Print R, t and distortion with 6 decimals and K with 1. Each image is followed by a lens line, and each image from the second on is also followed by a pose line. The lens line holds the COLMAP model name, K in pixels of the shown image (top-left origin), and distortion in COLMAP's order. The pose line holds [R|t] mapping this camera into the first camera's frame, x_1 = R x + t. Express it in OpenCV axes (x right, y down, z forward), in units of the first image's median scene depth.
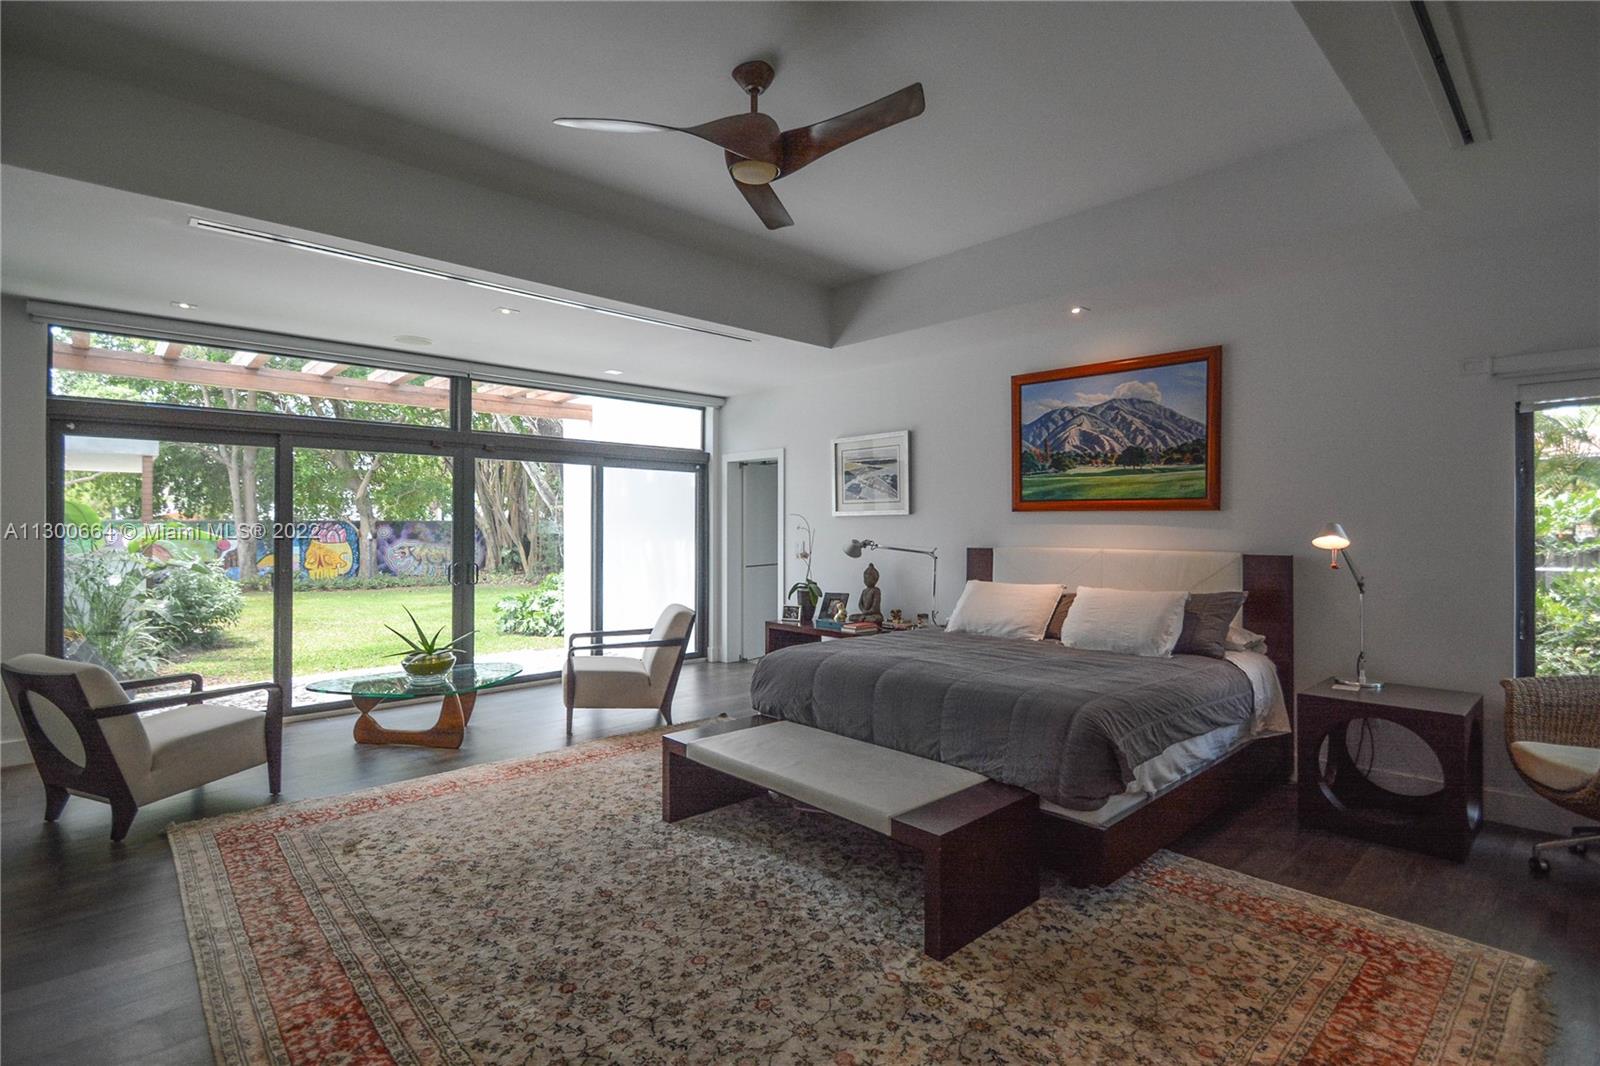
lens RADIAL K [[760.6, 0, 800.0], [0, 760.6, 533.0], [0, 0, 1]] dist [0.030958, -0.021167]
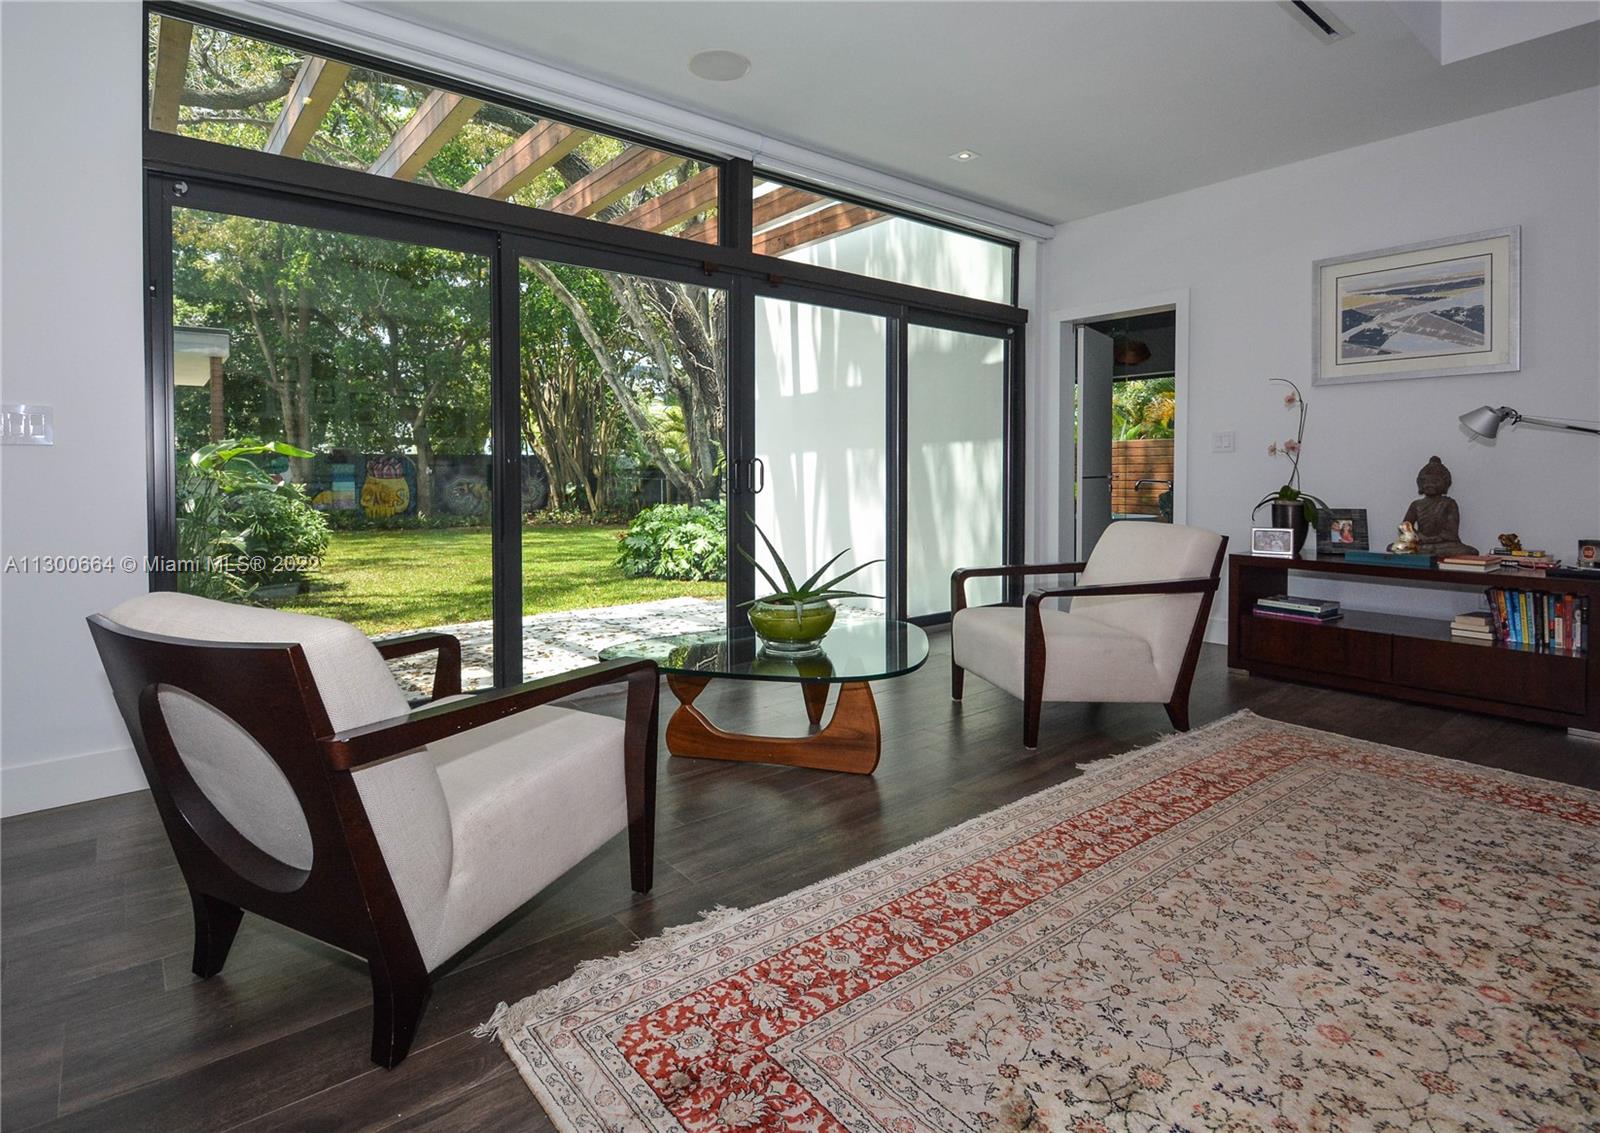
lens RADIAL K [[819.7, 0, 804.4], [0, 819.7, 508.3], [0, 0, 1]] dist [0.002797, -0.000956]
pose [[0.998360, -0.000266, -0.057240, -0.286535], [0.002662, 0.999123, 0.041783, 0.041439], [0.057179, -0.041867, 0.997486, 0.263335]]
